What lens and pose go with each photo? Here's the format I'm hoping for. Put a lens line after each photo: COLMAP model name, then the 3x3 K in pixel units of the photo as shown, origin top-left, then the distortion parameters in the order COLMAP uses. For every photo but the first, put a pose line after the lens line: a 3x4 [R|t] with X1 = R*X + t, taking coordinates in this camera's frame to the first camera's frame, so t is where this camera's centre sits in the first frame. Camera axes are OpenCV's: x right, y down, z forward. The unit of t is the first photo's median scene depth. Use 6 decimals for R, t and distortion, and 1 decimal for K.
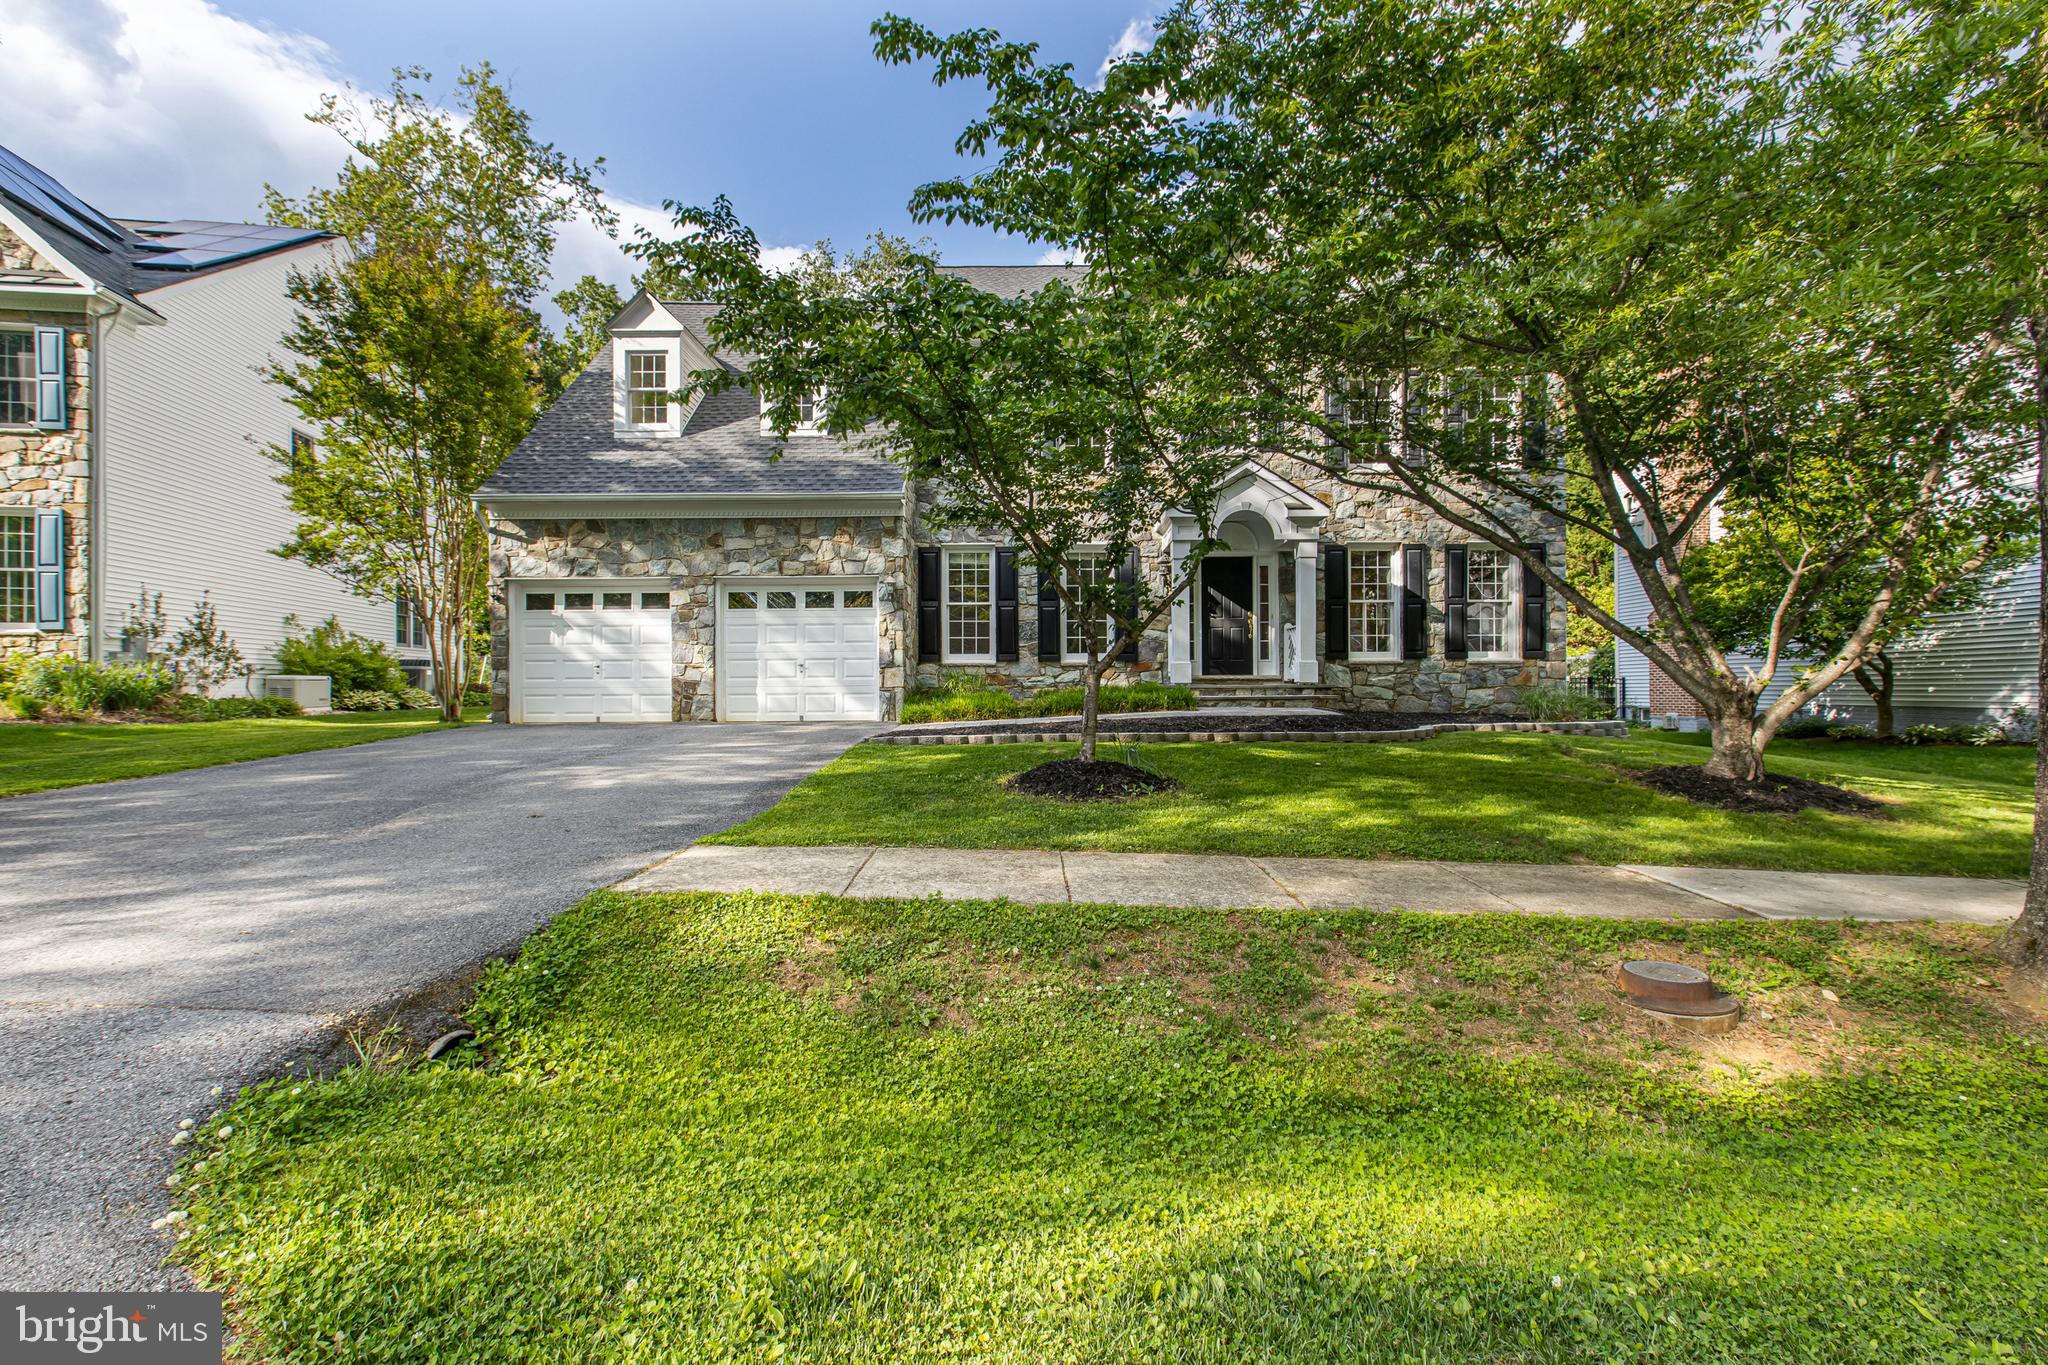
lens RADIAL K [[941.5, 0, 1043.7], [0, 941.5, 656.3], [0, 0, 1]] dist [-0.003992, -0.000294]
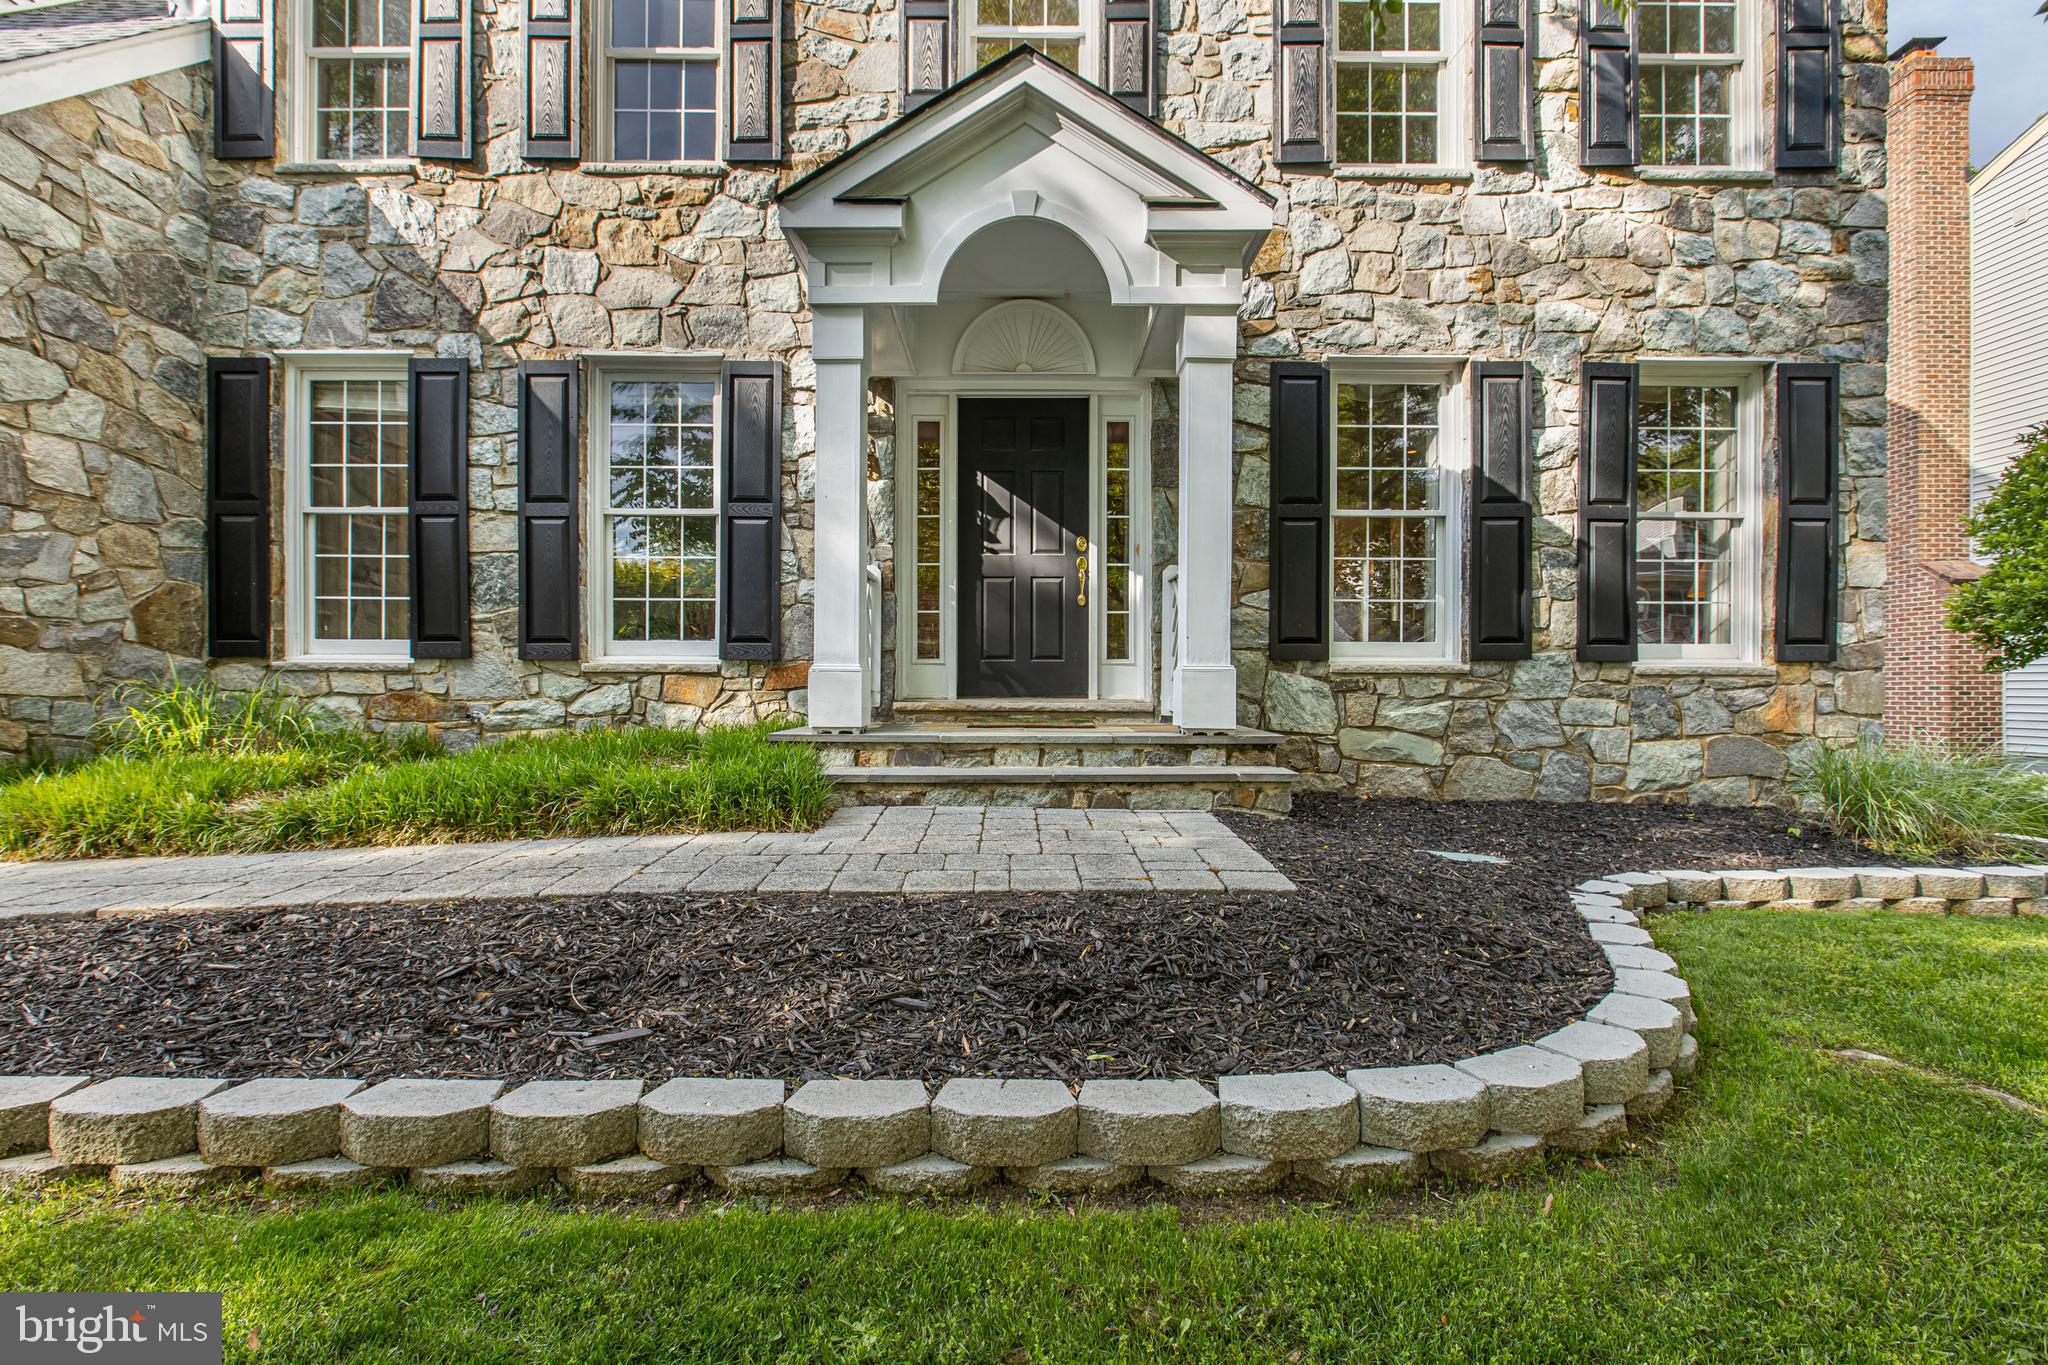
lens RADIAL K [[944.5, 0, 1026.7], [0, 944.5, 672.8], [0, 0, 1]] dist [-0.004756, -0.000906]
pose [[0.999928, 0.010166, -0.006424, 0.230845], [-0.009900, 0.999143, 0.040182, -0.007125], [0.006827, -0.040116, 0.999172, 0.691474]]
